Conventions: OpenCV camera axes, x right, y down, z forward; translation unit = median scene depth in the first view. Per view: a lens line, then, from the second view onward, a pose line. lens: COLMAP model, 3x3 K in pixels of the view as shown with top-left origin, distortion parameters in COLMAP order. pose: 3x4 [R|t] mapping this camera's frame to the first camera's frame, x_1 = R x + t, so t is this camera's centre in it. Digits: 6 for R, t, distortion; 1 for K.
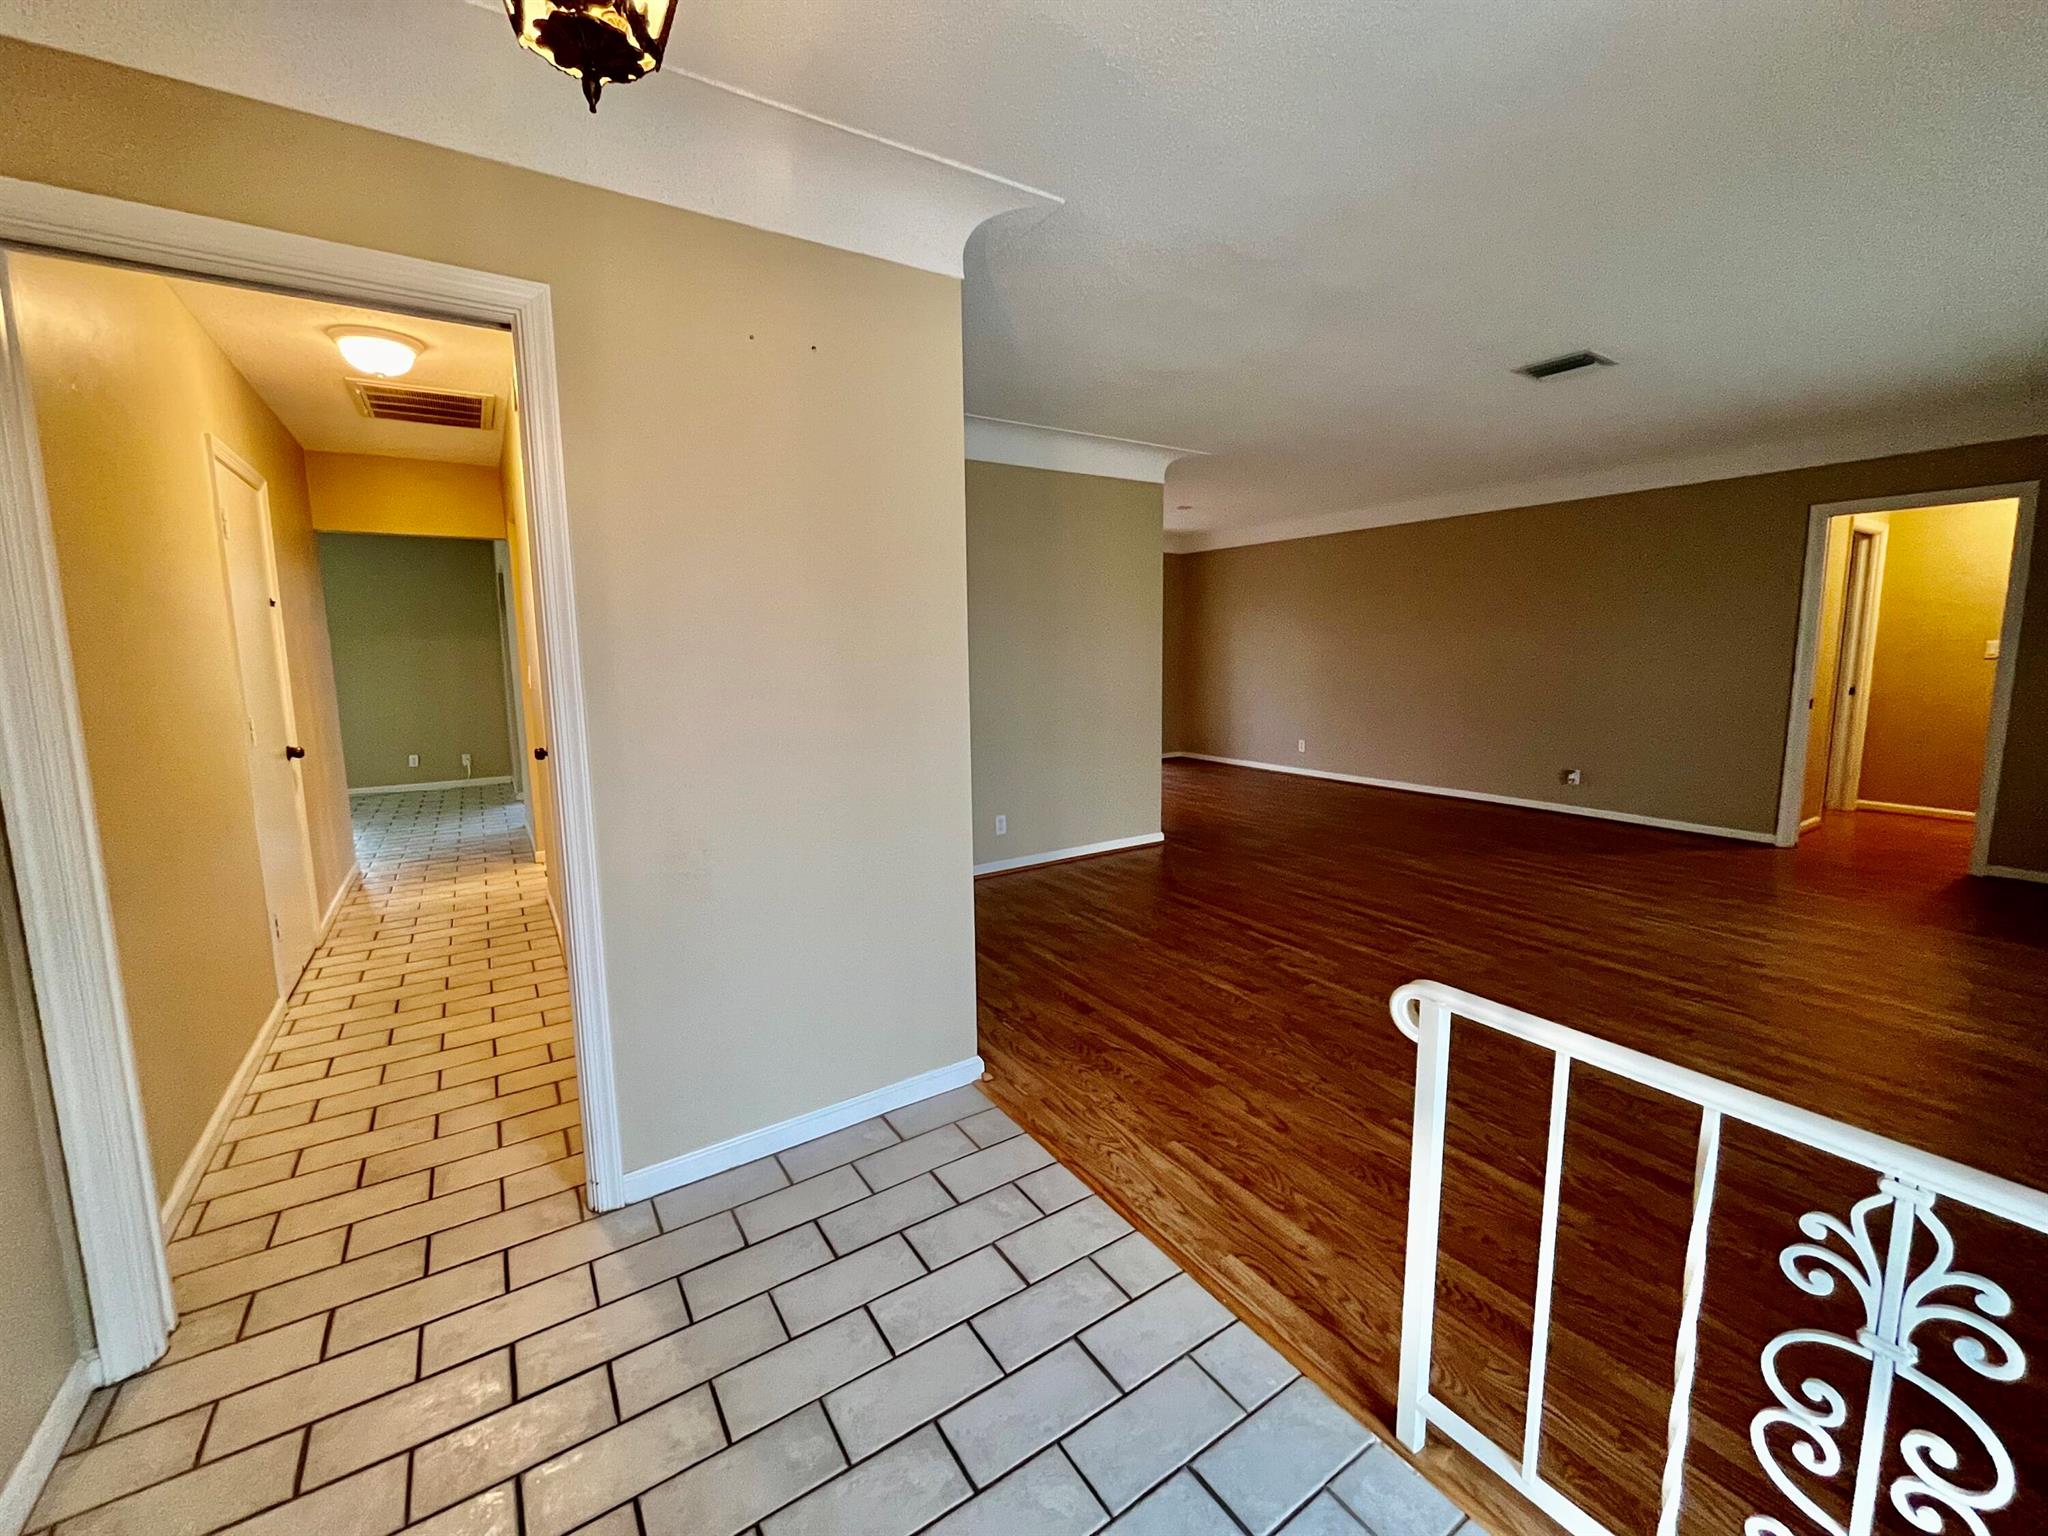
lens RADIAL K [[826.7, 0, 1020.4], [0, 826.7, 750.3], [0, 0, 1]] dist [-0.004190, -0.000733]
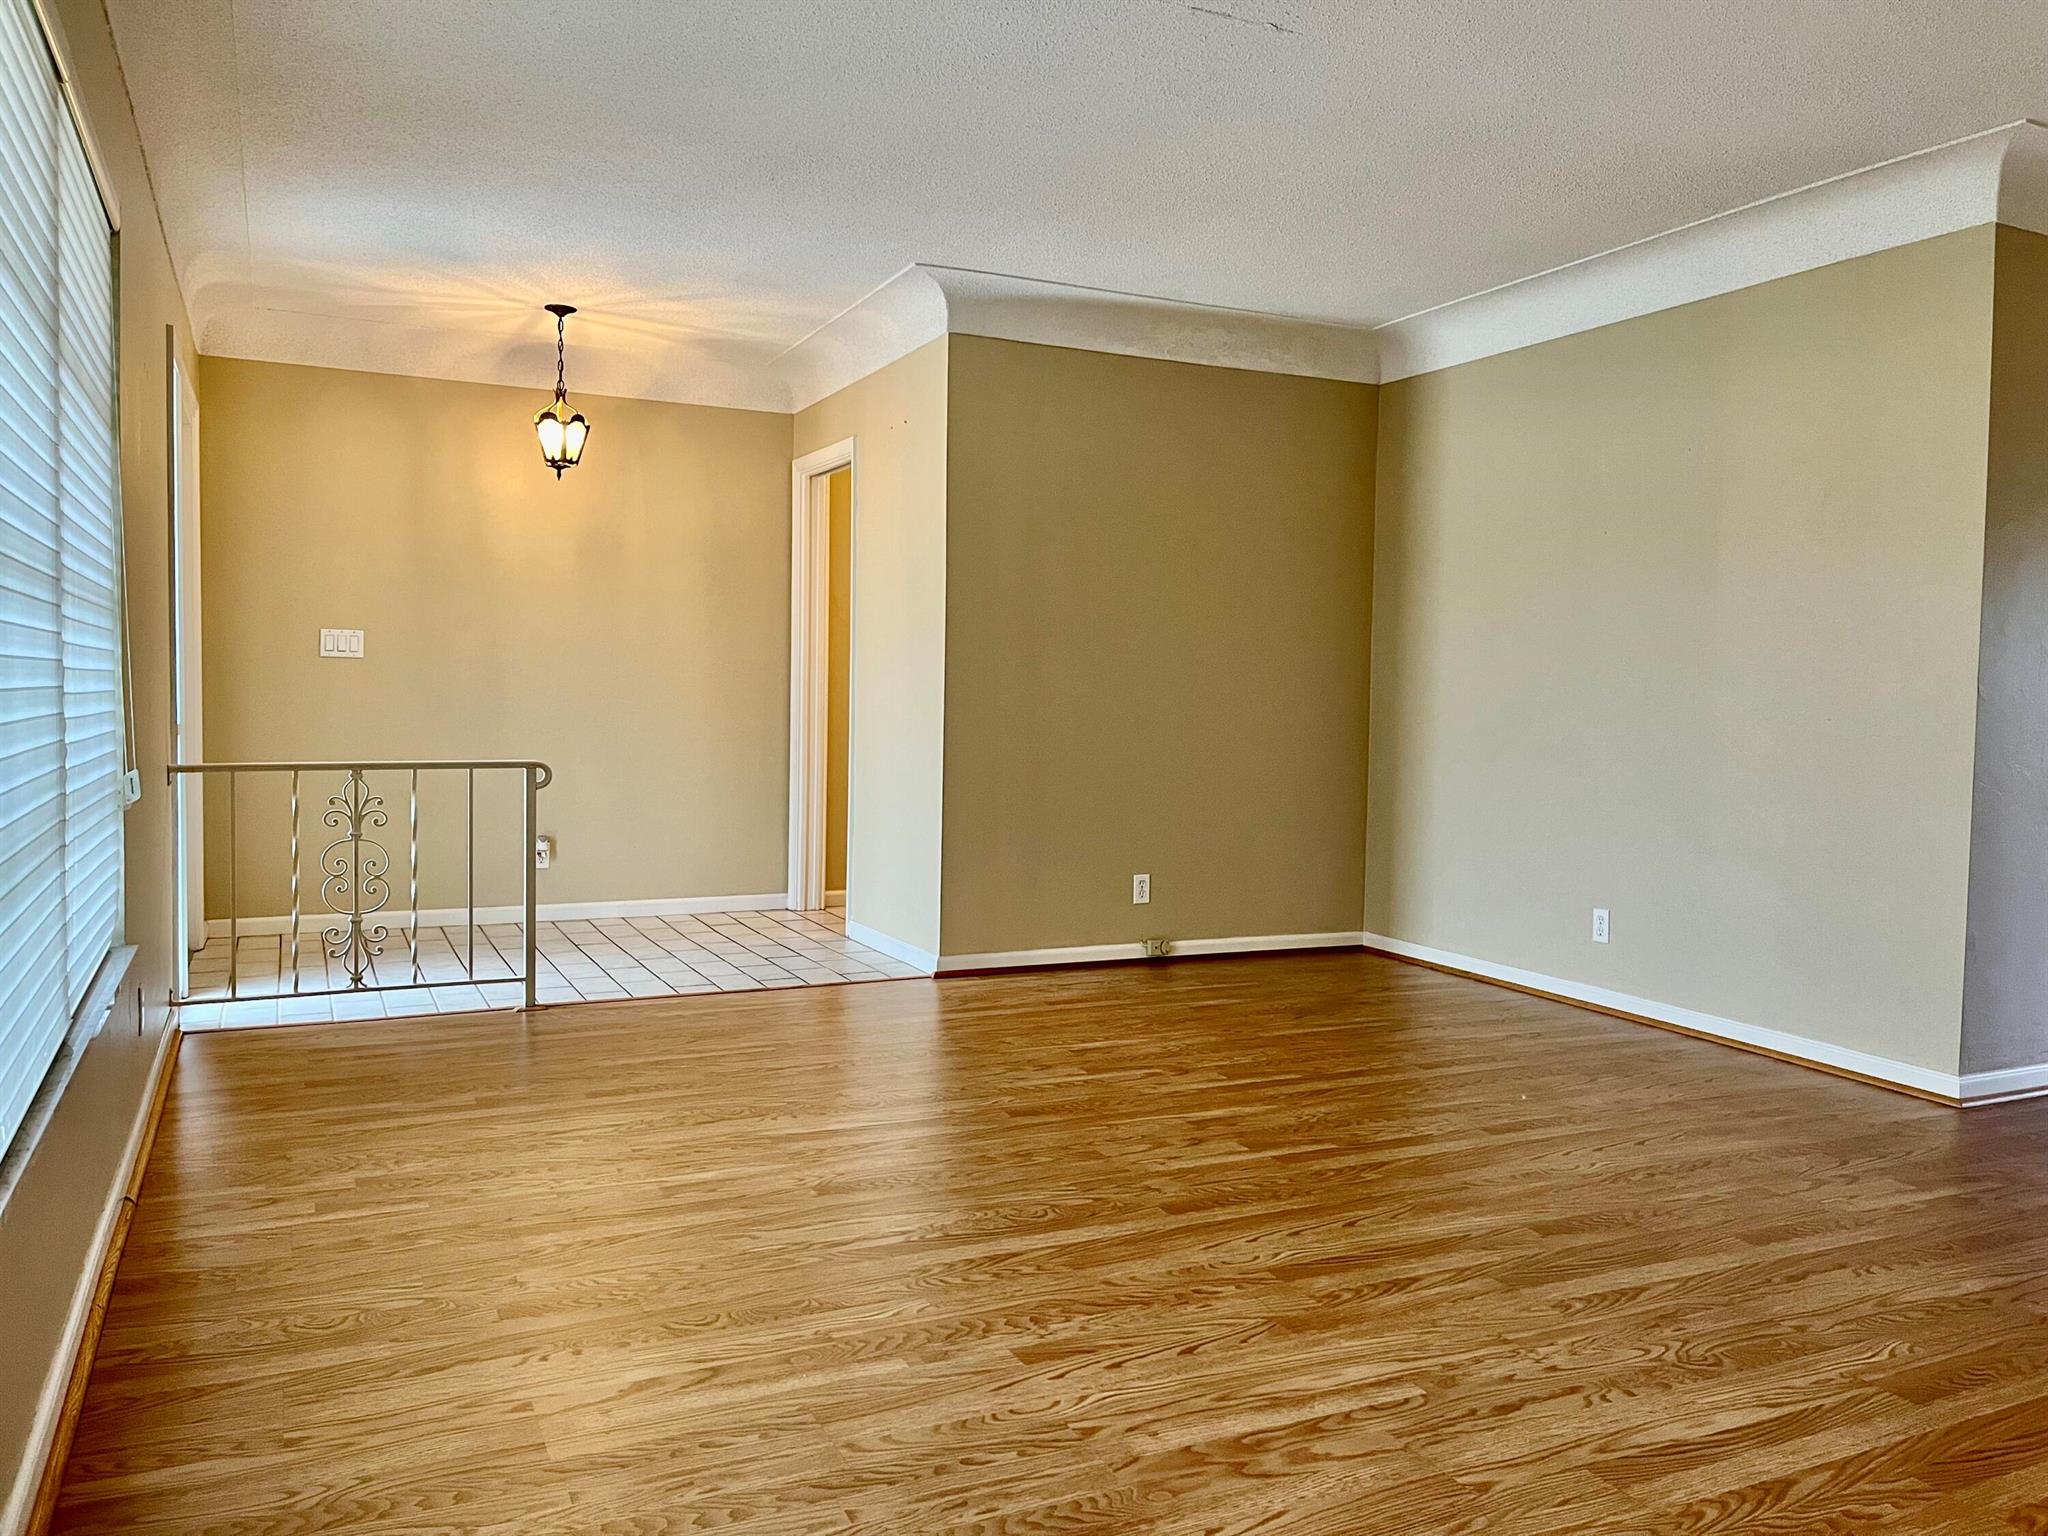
lens RADIAL K [[1540.3, 0, 1026.5], [0, 1540.3, 759.1], [0, 0, 1]] dist [0.068321, -0.086192]
pose [[-0.141447, 0.056667, -0.988323, 1.542756], [-0.143754, 0.986602, 0.077142, -0.073016], [0.979453, 0.152987, -0.131406, 1.007695]]
